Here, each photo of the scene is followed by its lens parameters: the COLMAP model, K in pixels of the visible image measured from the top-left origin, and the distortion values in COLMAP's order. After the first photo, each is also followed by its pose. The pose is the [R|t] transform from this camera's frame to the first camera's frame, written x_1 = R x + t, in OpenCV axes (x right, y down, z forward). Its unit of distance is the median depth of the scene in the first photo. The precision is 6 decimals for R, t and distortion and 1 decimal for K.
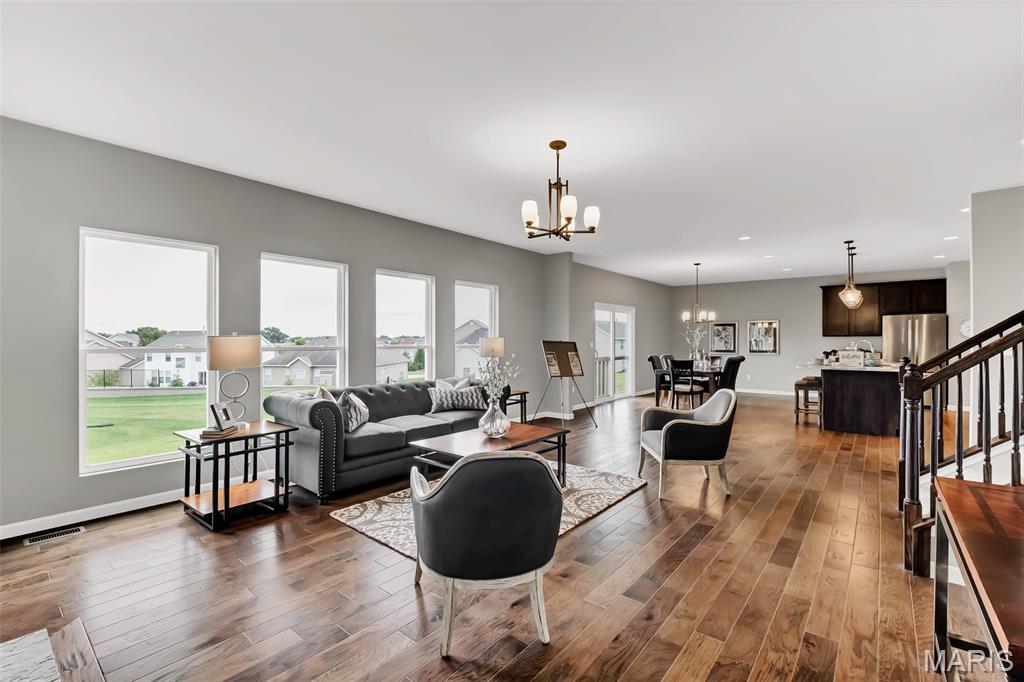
lens RADIAL K [[452.3, 0, 507.8], [0, 452.3, 338.9], [0, 0, 1]] dist [-0.002239, -0.000388]
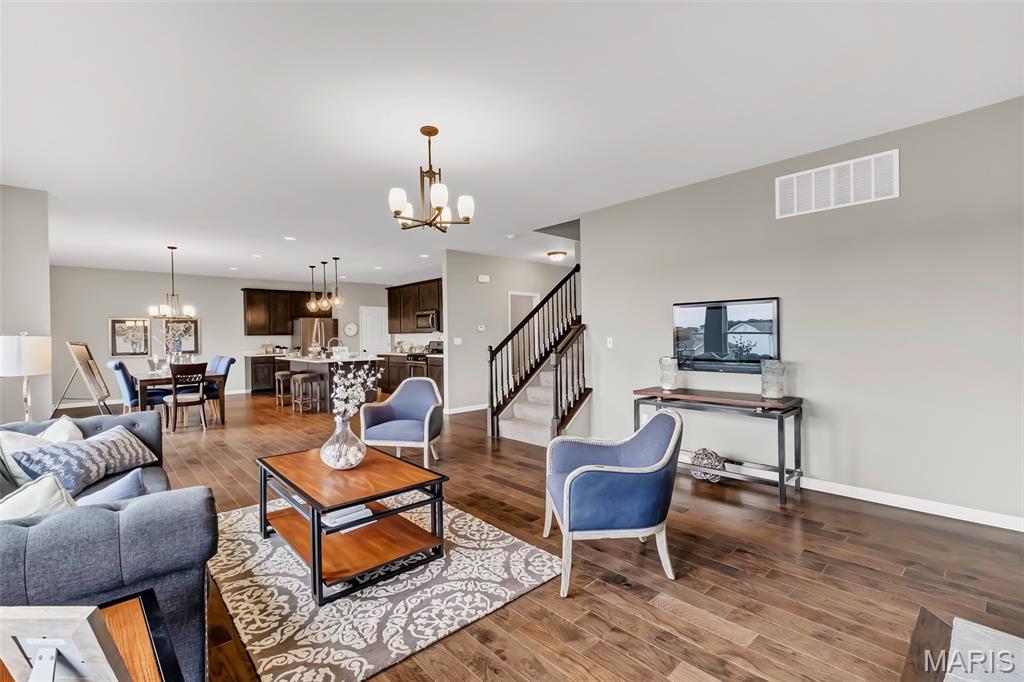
lens RADIAL K [[452.3, 0, 507.8], [0, 452.3, 338.9], [0, 0, 1]] dist [-0.002239, -0.000388]
pose [[0.142242, -0.011499, 0.989765, -0.774179], [0.012340, 0.999875, 0.009843, 0.001371], [-0.989755, 0.010814, 0.142366, 0.675344]]
